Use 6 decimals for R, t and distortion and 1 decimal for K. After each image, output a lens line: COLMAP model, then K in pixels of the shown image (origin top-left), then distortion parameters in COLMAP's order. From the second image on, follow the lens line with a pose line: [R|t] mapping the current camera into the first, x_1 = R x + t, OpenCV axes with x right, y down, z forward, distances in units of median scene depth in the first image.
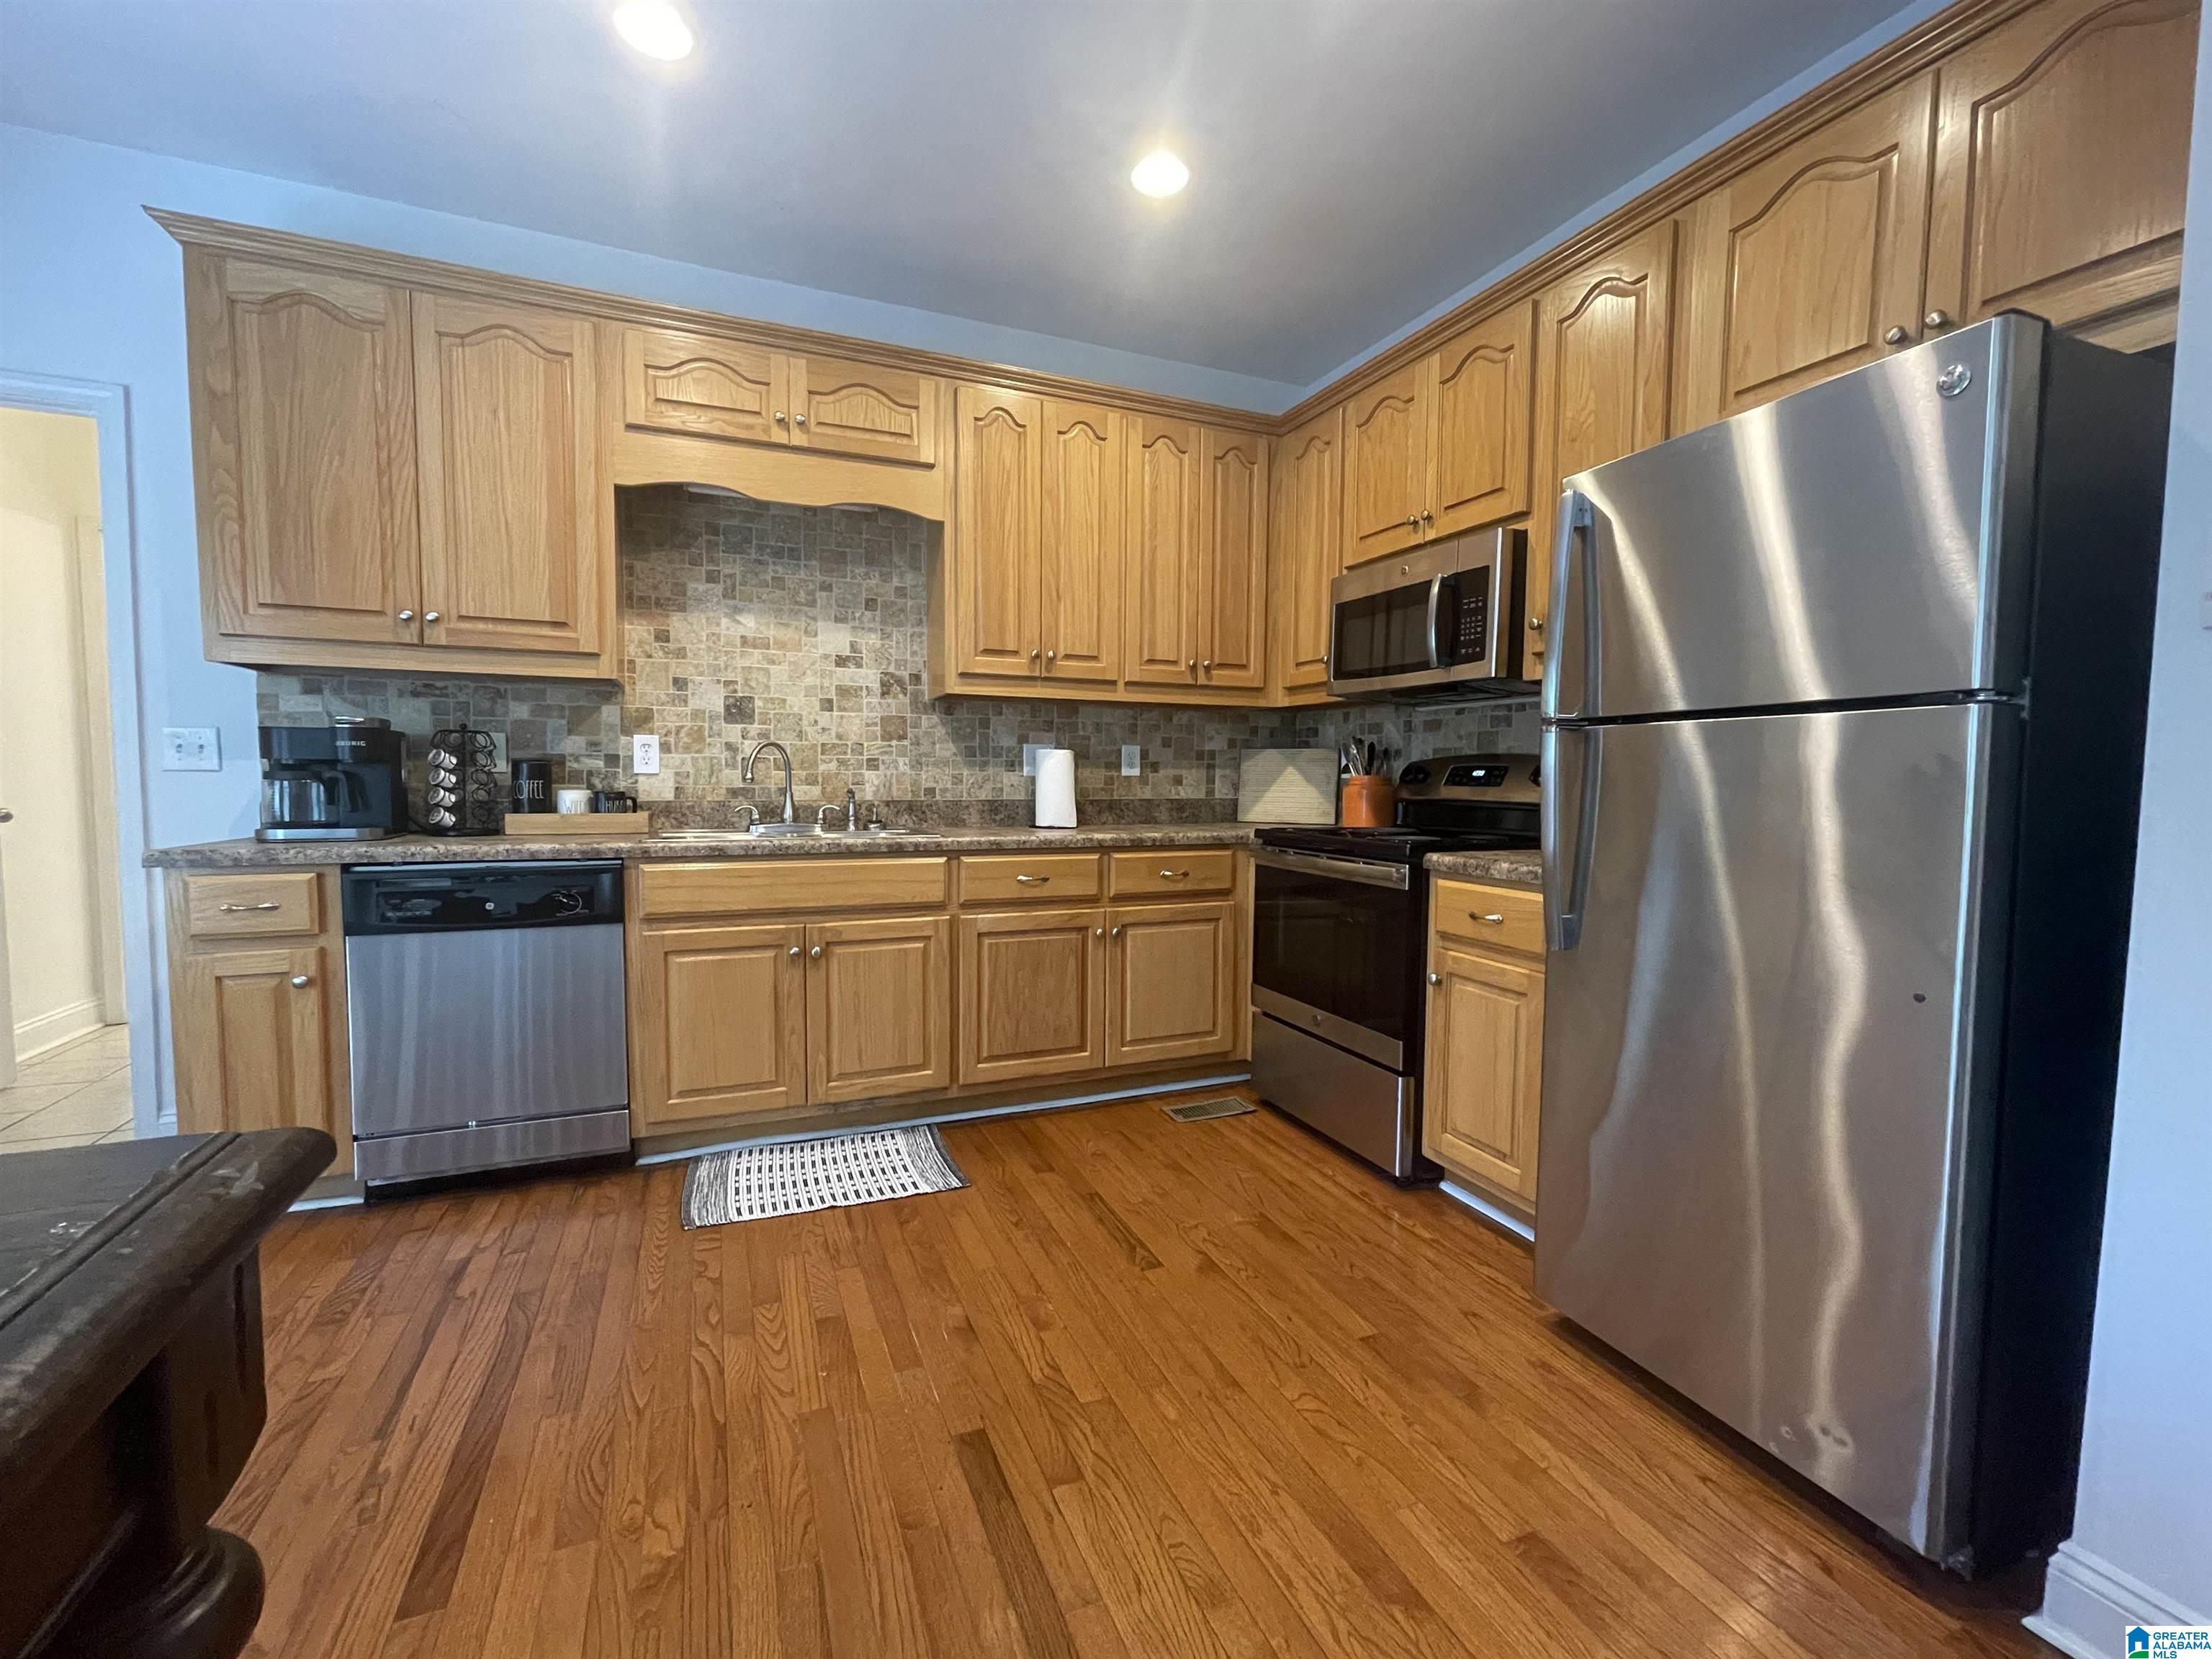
lens RADIAL K [[933.8, 0, 1115.9], [0, 933.8, 836.4], [0, 0, 1]] dist [-0.001547, -0.000838]
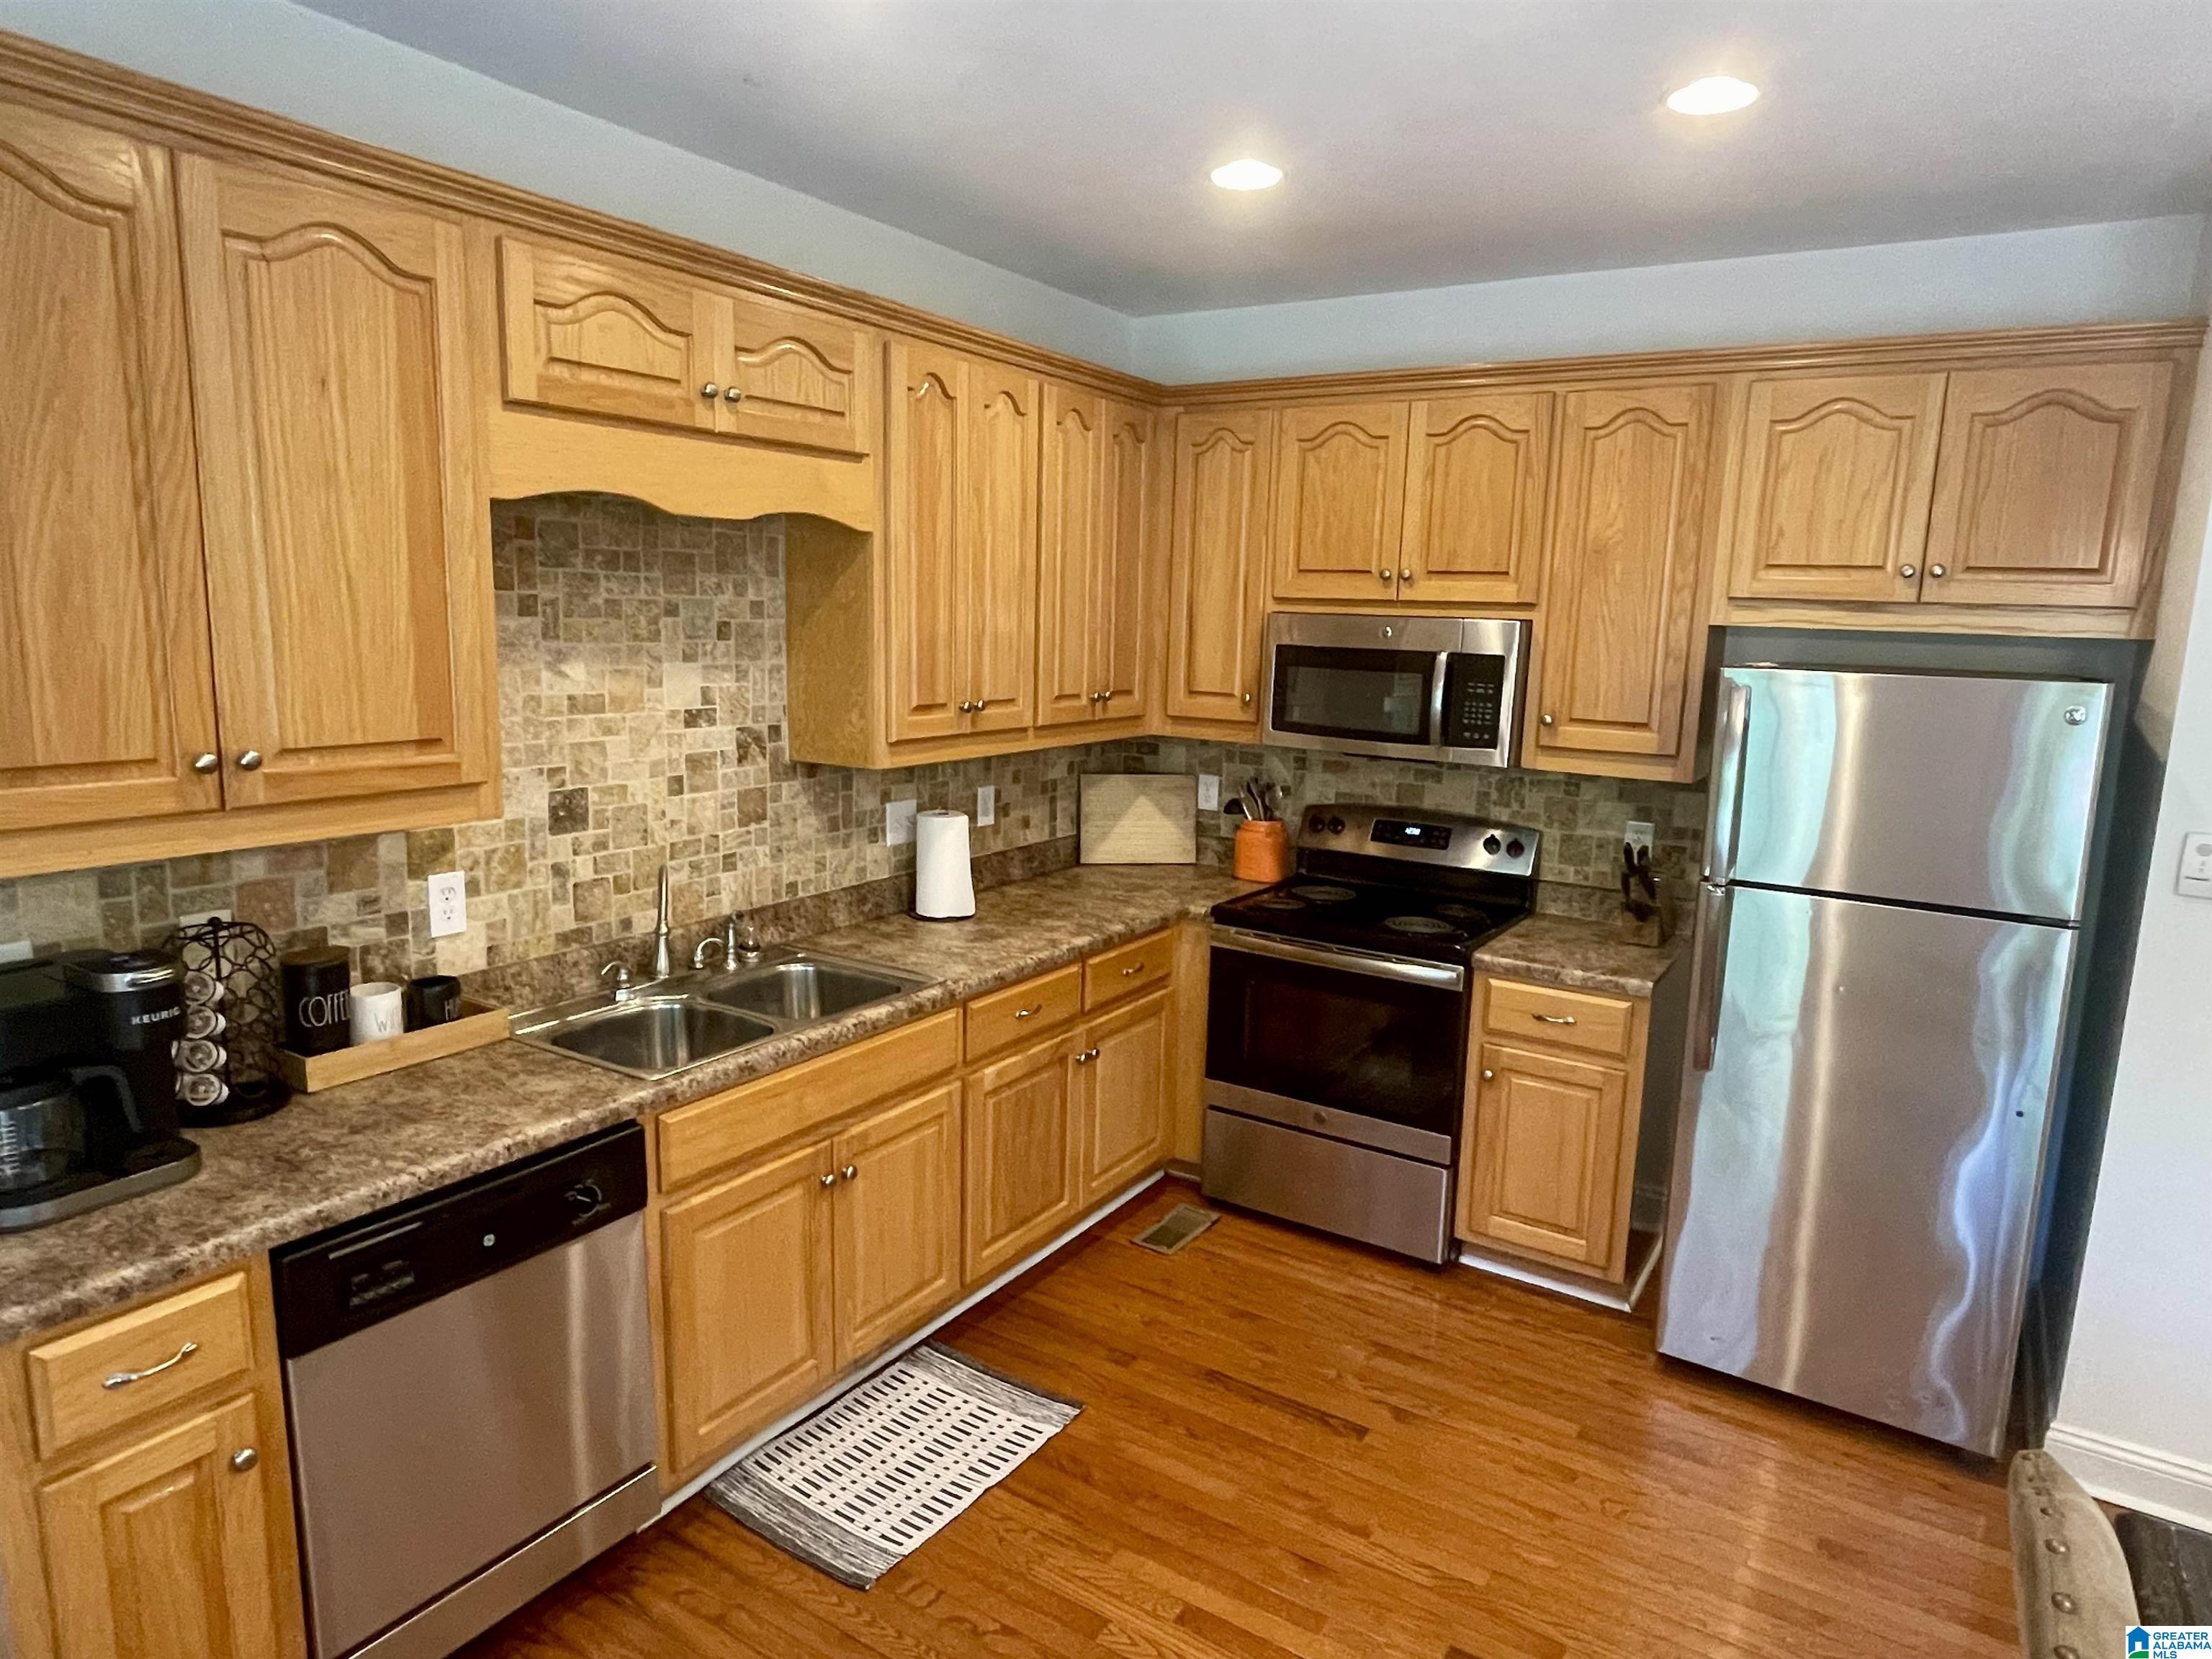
lens RADIAL K [[1325.4, 0, 1104.4], [0, 1325.4, 835.2], [0, 0, 1]] dist [0.003596, 0.001352]
pose [[0.826380, -0.083378, 0.556906, -0.616753], [0.016358, 0.992115, 0.124262, -0.229642], [-0.562876, -0.093578, 0.821227, 0.047707]]
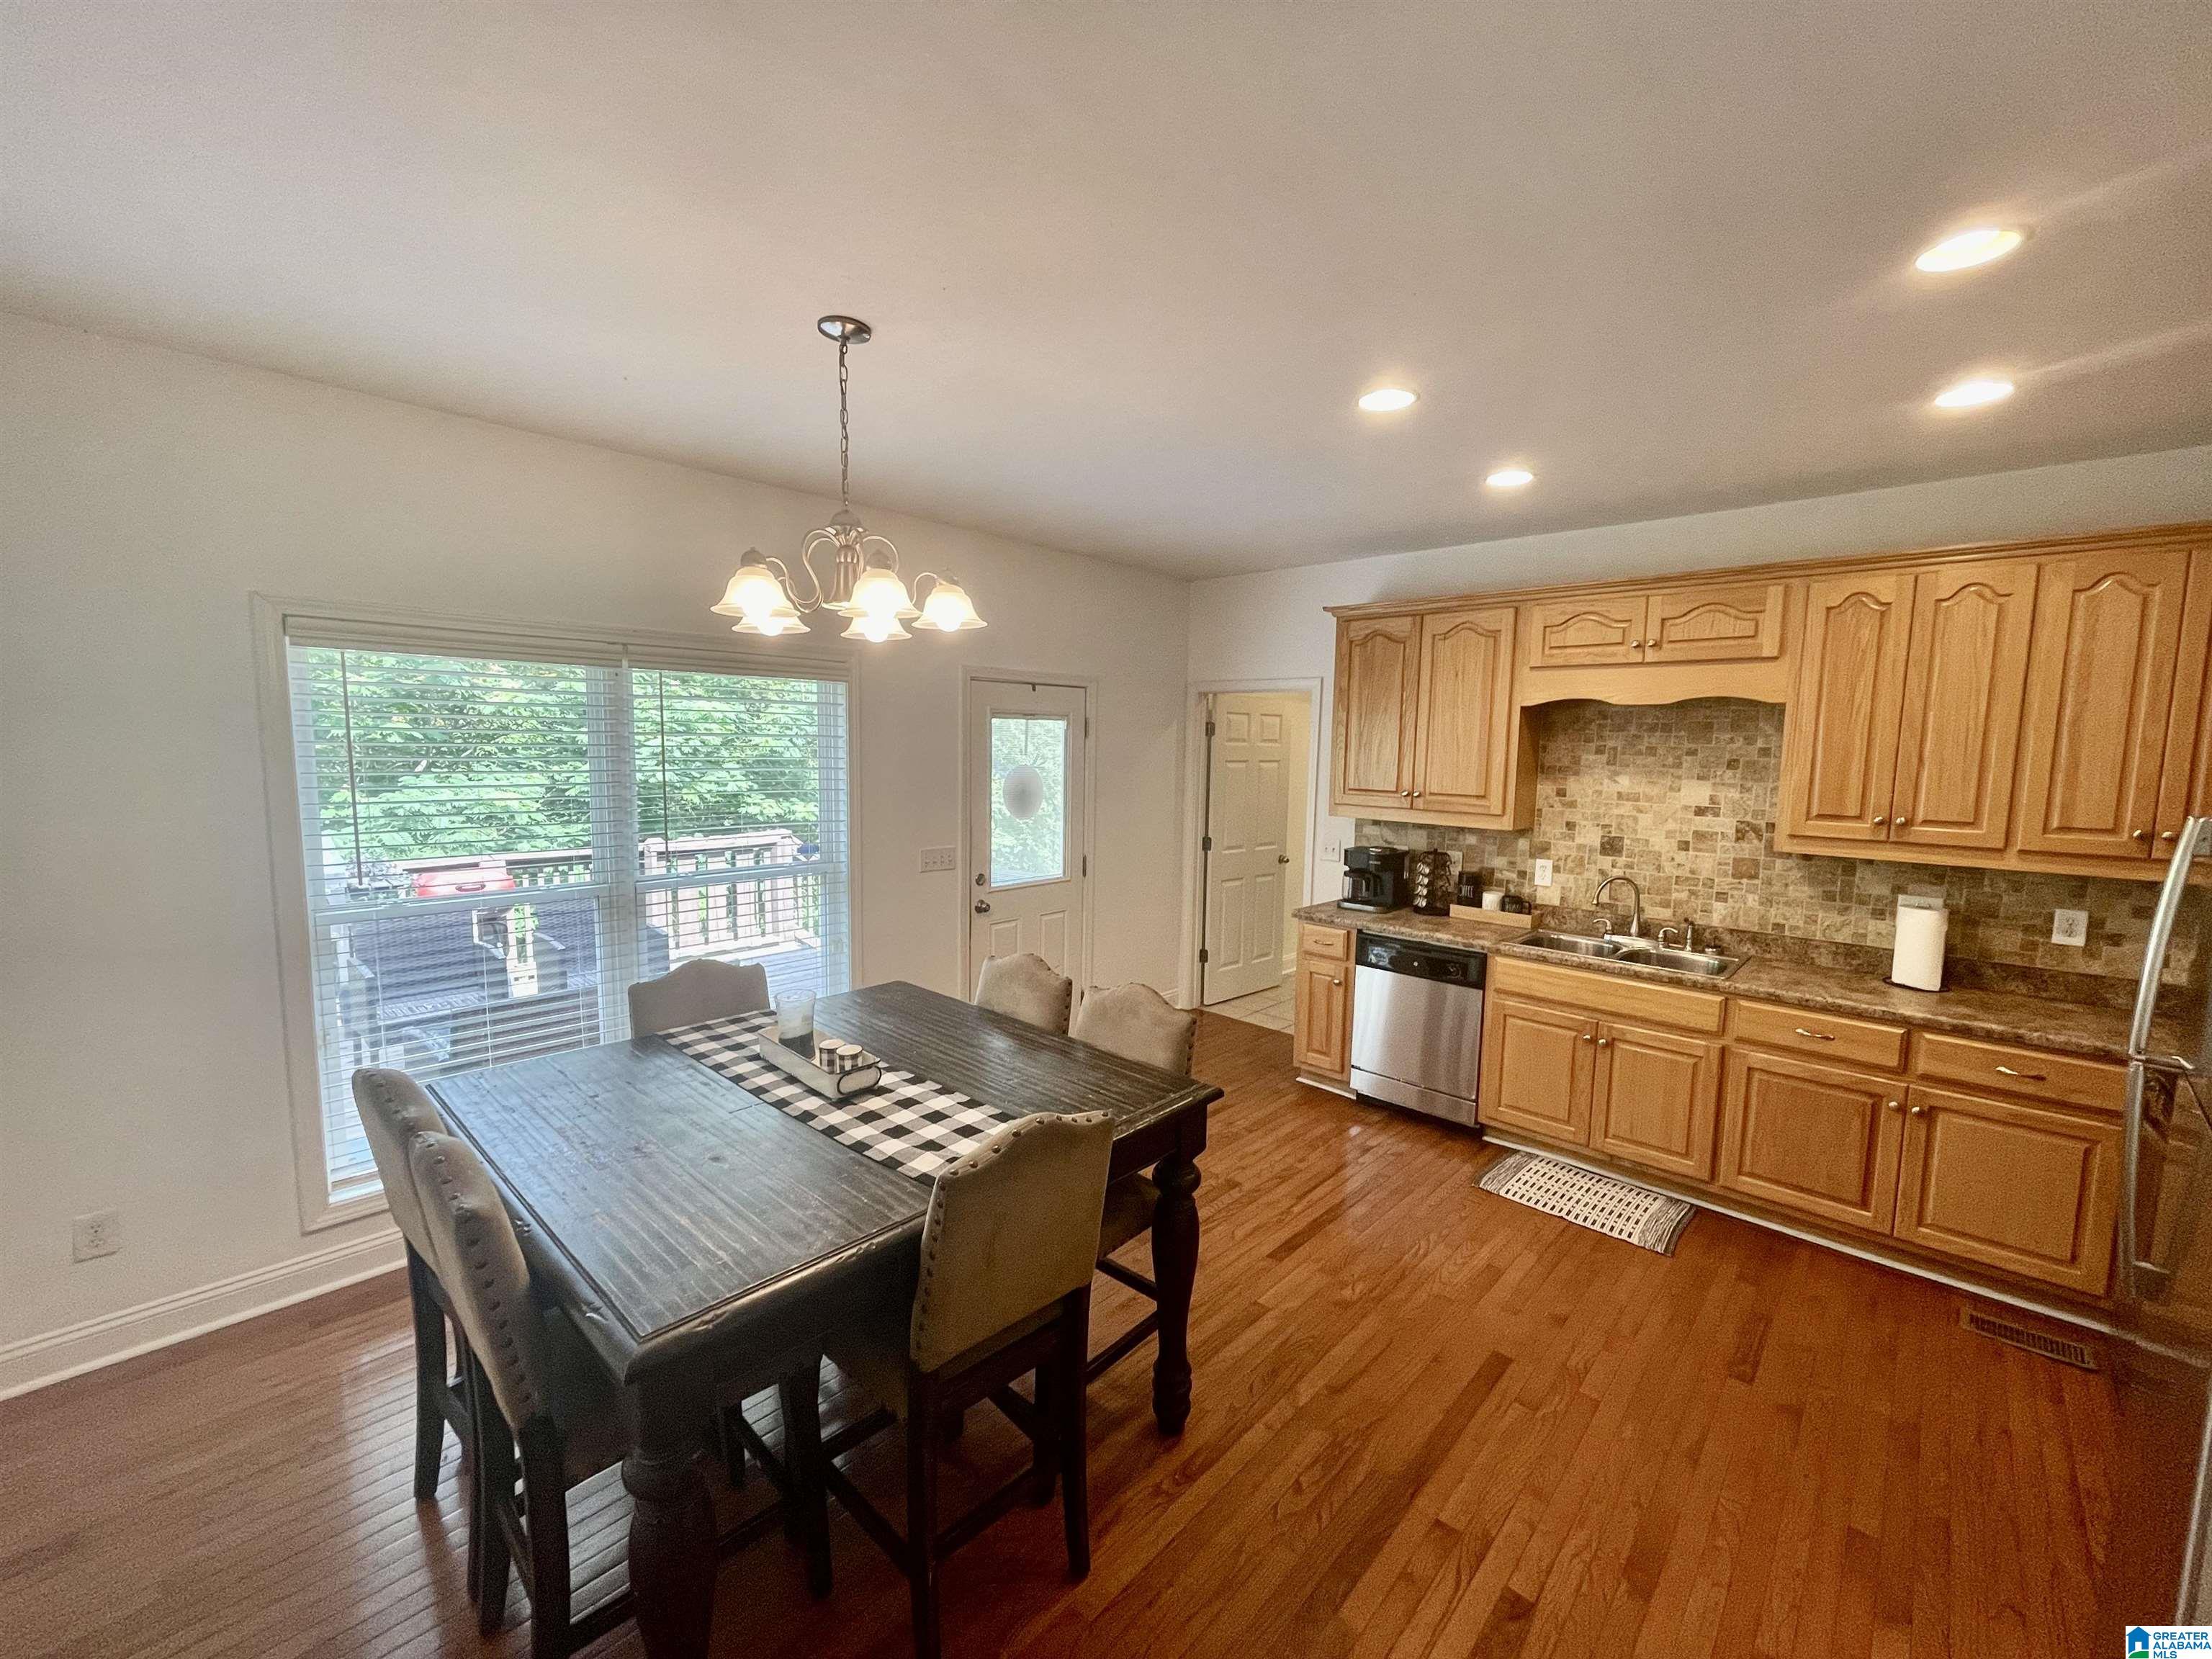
lens RADIAL K [[893.8, 0, 1111.8], [0, 893.8, 833.9], [0, 0, 1]] dist [-0.023743, 0.015543]
pose [[0.400413, 0.091439, -0.911761, 0.484179], [-0.072330, 0.995058, 0.068028, -0.191041], [0.913476, 0.038708, 0.405048, -0.183289]]
